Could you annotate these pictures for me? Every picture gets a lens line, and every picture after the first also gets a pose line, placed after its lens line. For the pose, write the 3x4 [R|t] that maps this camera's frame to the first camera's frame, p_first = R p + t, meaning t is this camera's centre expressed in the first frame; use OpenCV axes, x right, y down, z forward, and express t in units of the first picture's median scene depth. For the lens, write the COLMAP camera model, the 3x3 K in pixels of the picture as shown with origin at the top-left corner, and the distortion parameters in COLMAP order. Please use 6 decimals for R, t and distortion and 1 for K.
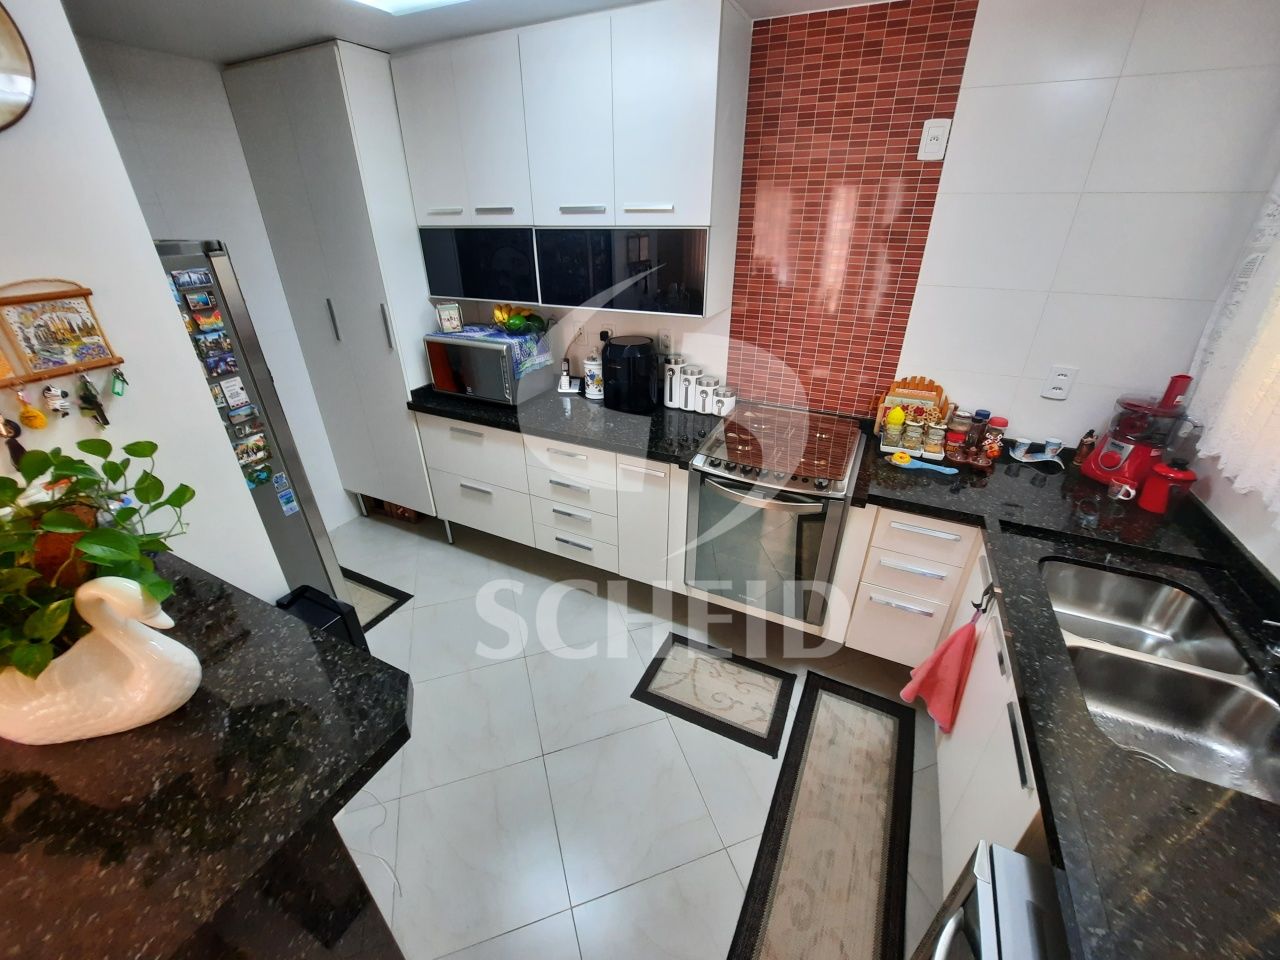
lens RADIAL K [[507.8, 0, 637.6], [0, 507.8, 481.3], [0, 0, 1]] dist [-0.015033, 0.000185]
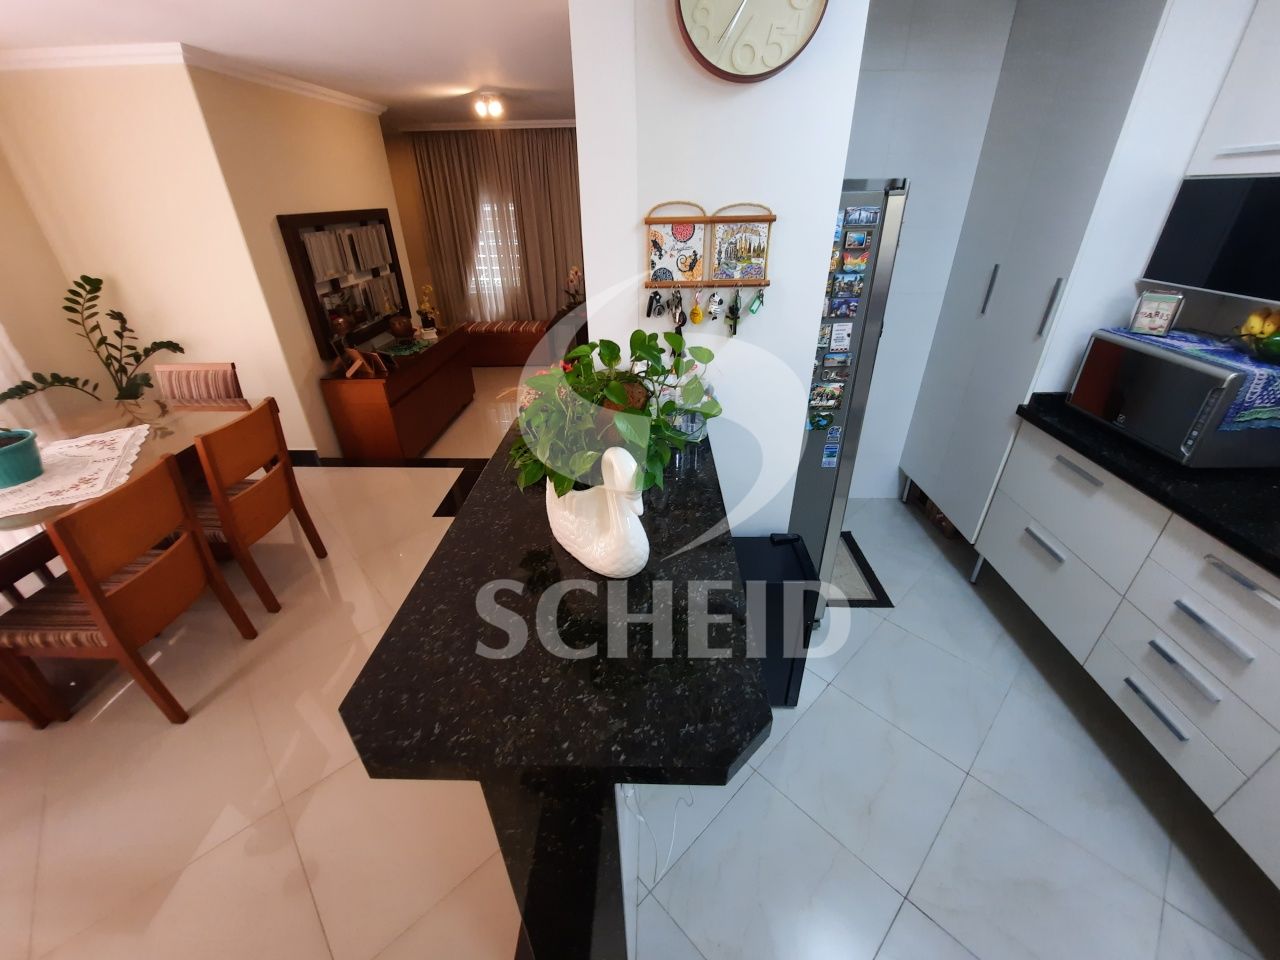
lens RADIAL K [[507.8, 0, 638.5], [0, 507.8, 477.1], [0, 0, 1]] dist [-0.015033, 0.000185]
pose [[0.417246, 0.438527, -0.795990, -0.046576], [-0.412784, 0.871762, 0.263896, -0.032625], [0.809639, 0.218462, 0.544755, 0.184086]]
